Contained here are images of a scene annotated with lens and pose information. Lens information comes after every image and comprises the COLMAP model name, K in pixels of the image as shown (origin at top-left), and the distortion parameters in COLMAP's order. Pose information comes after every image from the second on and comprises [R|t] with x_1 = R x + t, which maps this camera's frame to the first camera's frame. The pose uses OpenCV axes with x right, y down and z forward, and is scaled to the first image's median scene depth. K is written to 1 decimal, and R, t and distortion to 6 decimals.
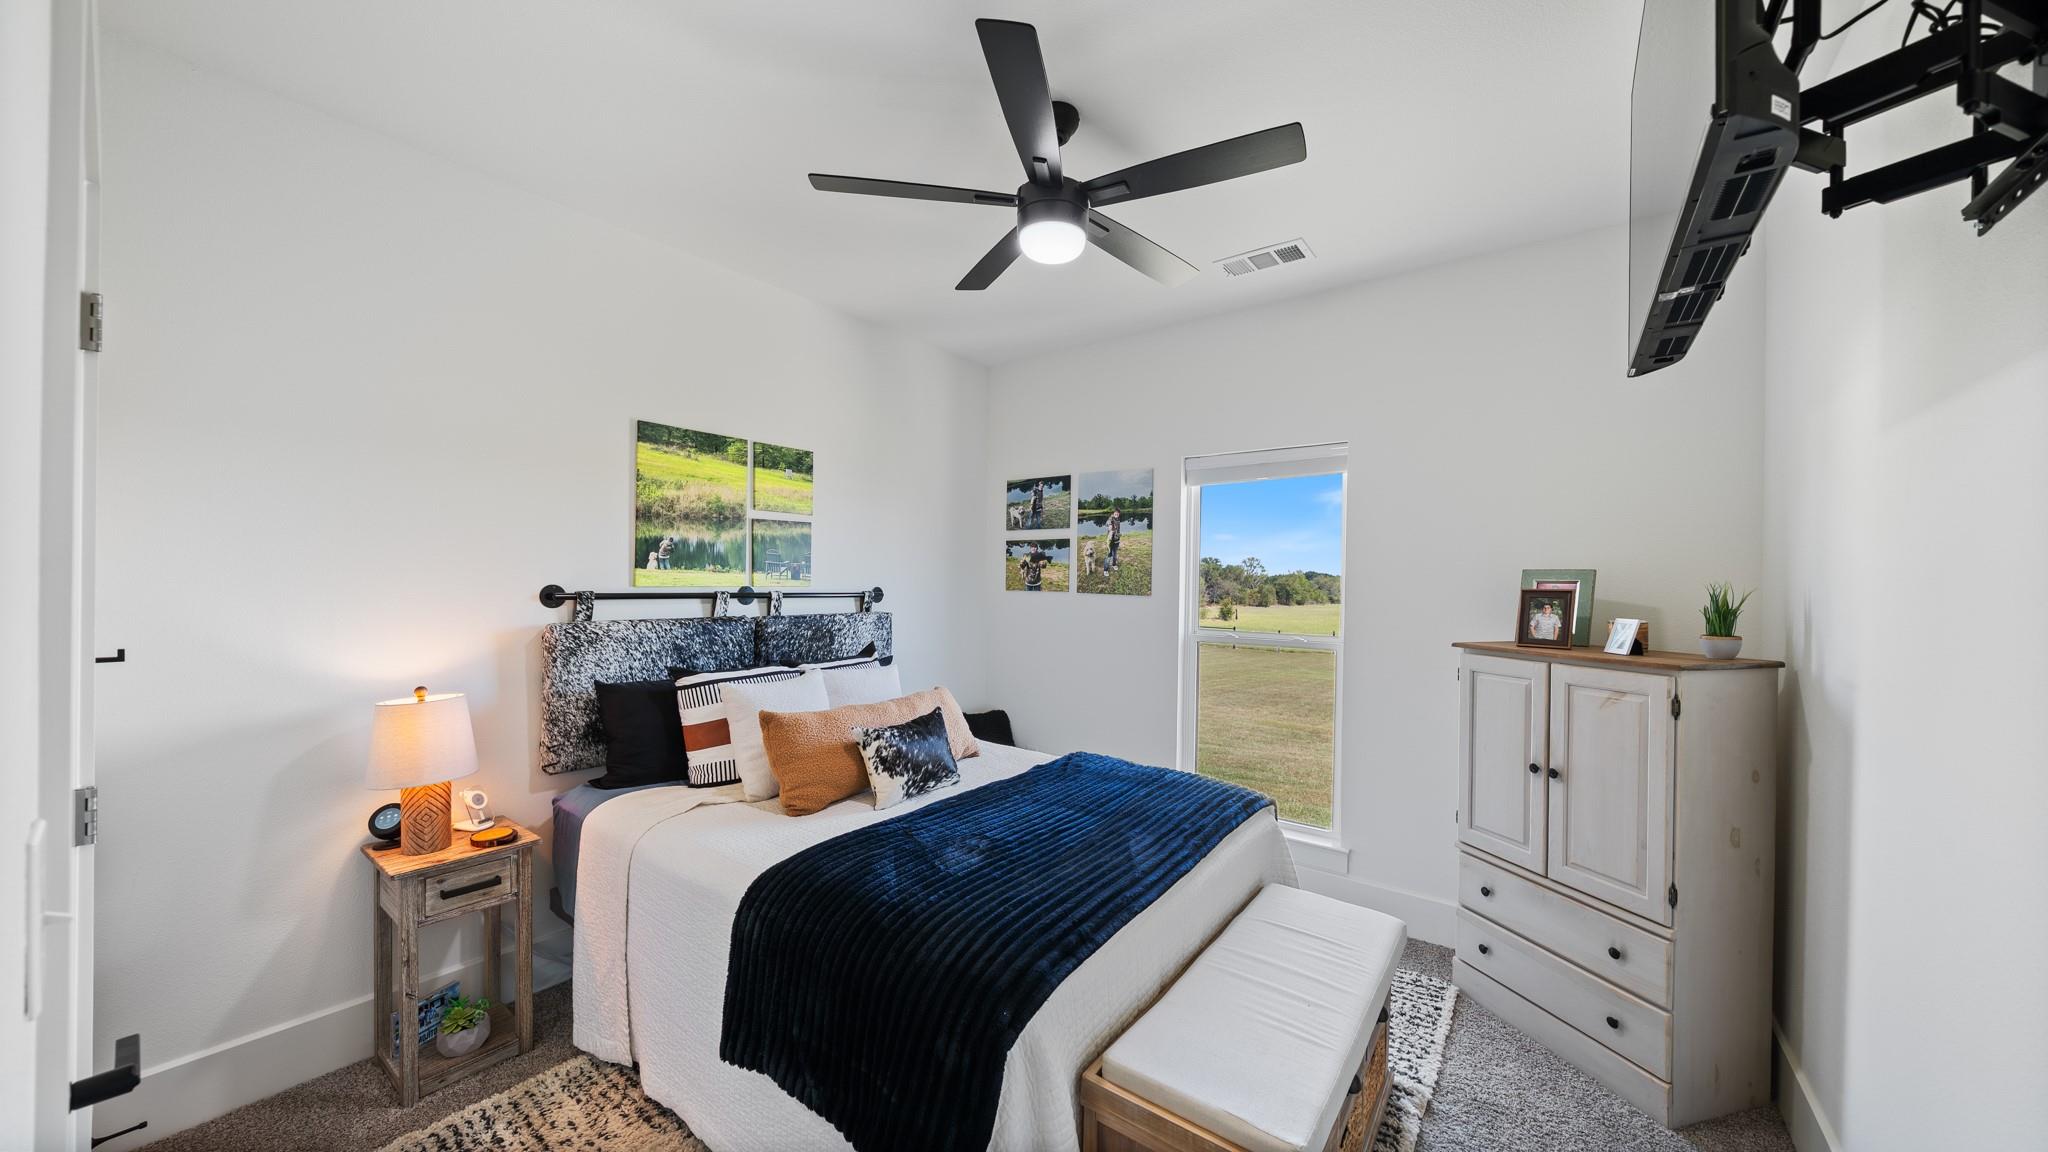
lens RADIAL K [[700.4, 0, 1032.0], [0, 700.4, 586.0], [0, 0, 1]] dist [-0.007253, 0.000017]
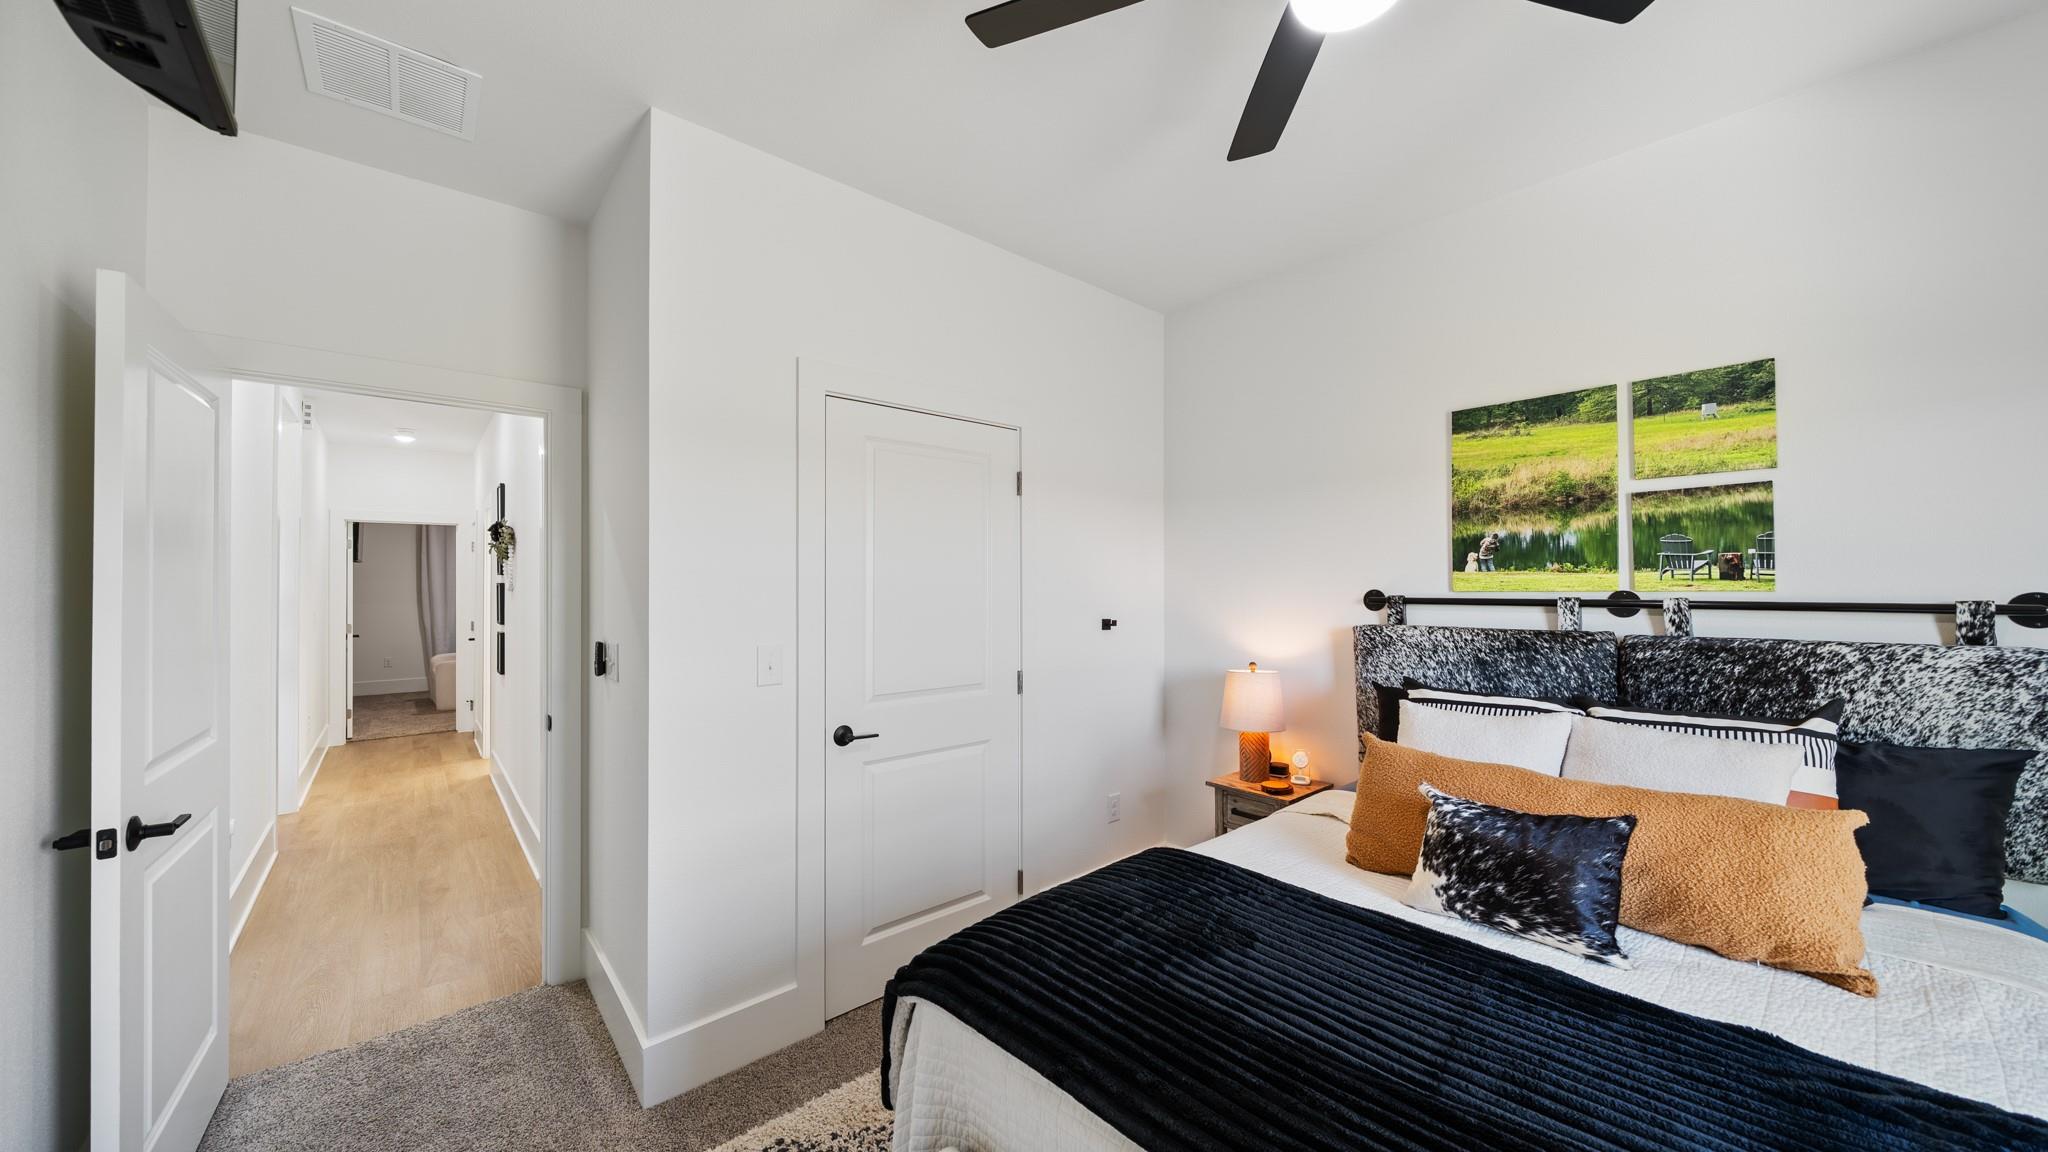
lens RADIAL K [[700.4, 0, 1017.8], [0, 700.4, 579.0], [0, 0, 1]] dist [-0.007253, 0.000017]
pose [[-0.200196, -0.022018, -0.979509, 0.420705], [-0.005403, 0.999757, -0.021369, 0.007060], [0.979741, 0.001014, -0.200266, 0.573368]]
